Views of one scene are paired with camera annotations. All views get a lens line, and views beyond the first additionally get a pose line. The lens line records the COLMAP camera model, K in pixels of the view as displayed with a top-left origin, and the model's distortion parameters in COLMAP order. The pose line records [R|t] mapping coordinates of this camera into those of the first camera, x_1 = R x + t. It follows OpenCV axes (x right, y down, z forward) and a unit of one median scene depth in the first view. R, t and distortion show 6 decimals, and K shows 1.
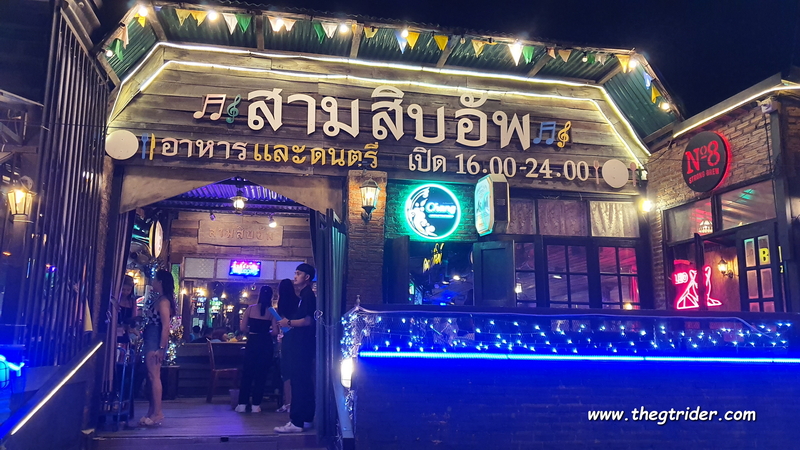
lens RADIAL K [[623.7, 0, 399.2], [0, 623.7, 236.9], [0, 0, 1]] dist [0.048409, -0.047005]
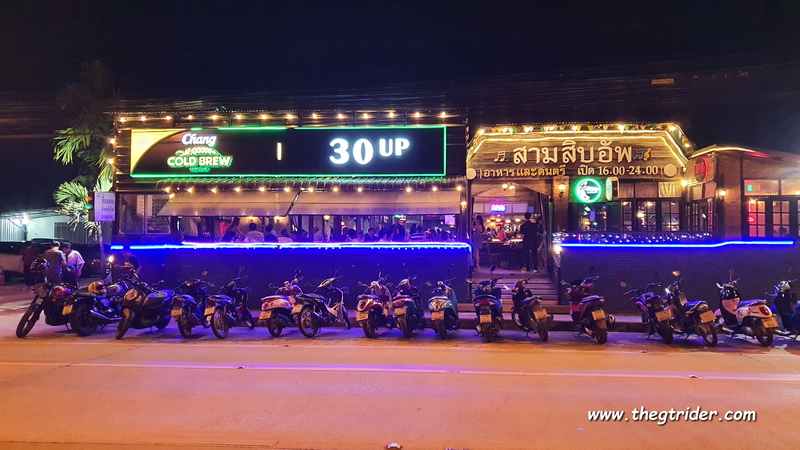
lens RADIAL K [[623.7, 0, 399.2], [0, 623.7, 236.9], [0, 0, 1]] dist [0.048409, -0.047005]
pose [[0.955217, -0.014923, -0.295529, 0.068547], [0.059563, 0.987982, 0.142631, -0.261127], [0.289849, -0.153846, 0.944626, -1.621883]]
